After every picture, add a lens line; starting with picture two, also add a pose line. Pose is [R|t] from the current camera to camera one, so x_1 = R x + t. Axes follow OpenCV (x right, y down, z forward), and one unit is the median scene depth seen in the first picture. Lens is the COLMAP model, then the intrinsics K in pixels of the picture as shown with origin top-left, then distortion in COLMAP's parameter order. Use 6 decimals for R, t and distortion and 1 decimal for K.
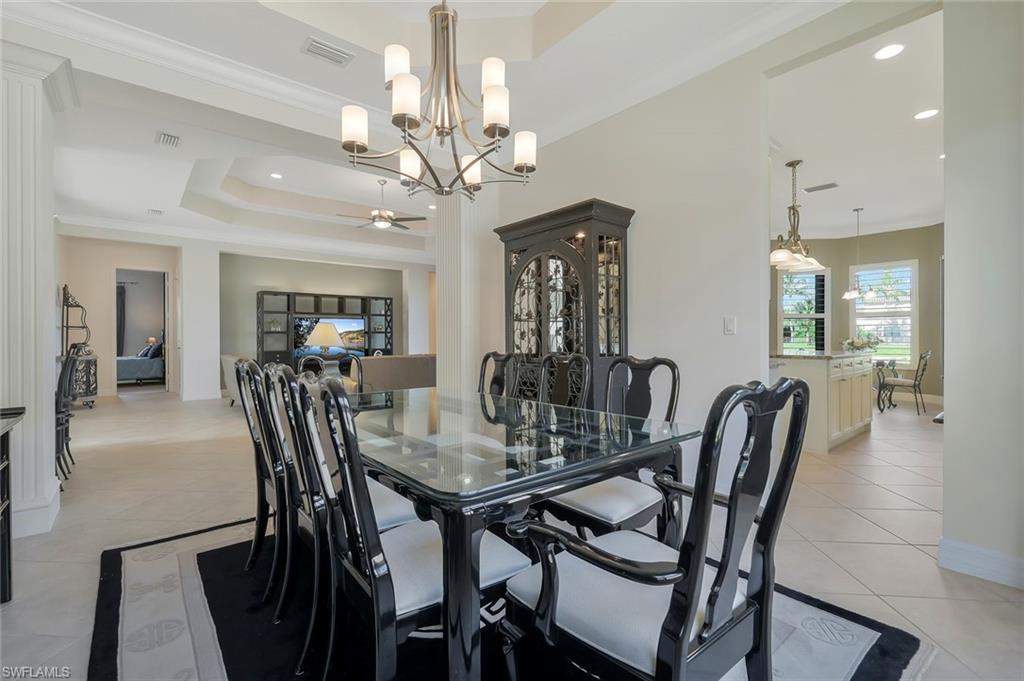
lens RADIAL K [[454.2, 0, 517.6], [0, 454.2, 338.8], [0, 0, 1]] dist [0.005564, 0.000364]
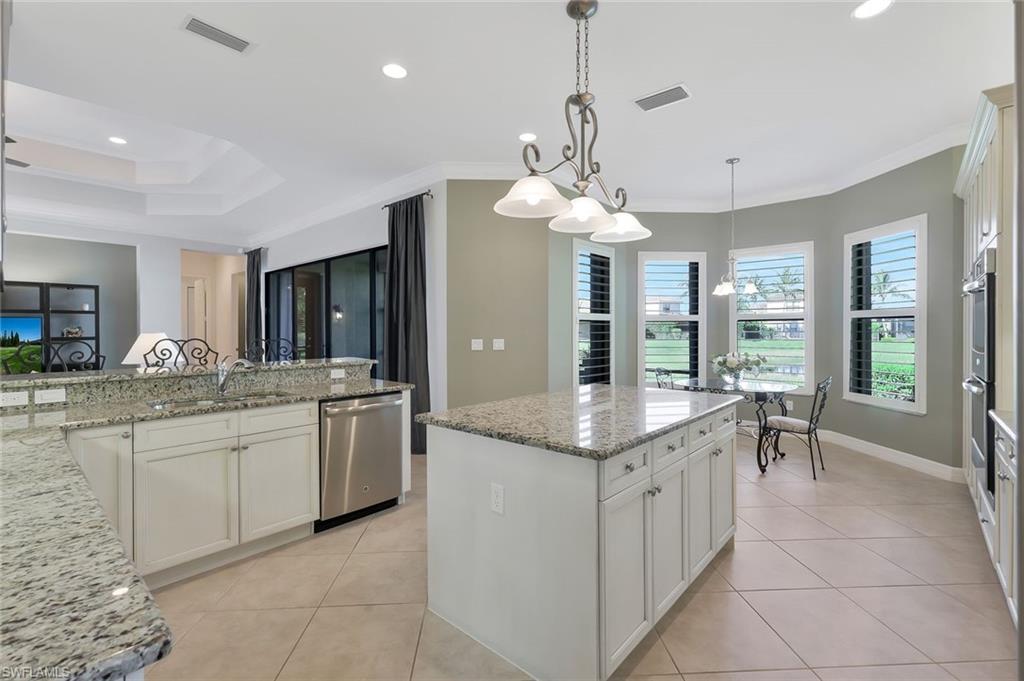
lens RADIAL K [[454.2, 0, 509.3], [0, 454.2, 334.2], [0, 0, 1]] dist [0.005564, 0.000364]
pose [[0.990886, 0.000377, 0.134704, 0.338569], [-0.000758, 0.999996, 0.002779, -0.032982], [-0.134703, -0.002856, 0.990882, 0.390796]]
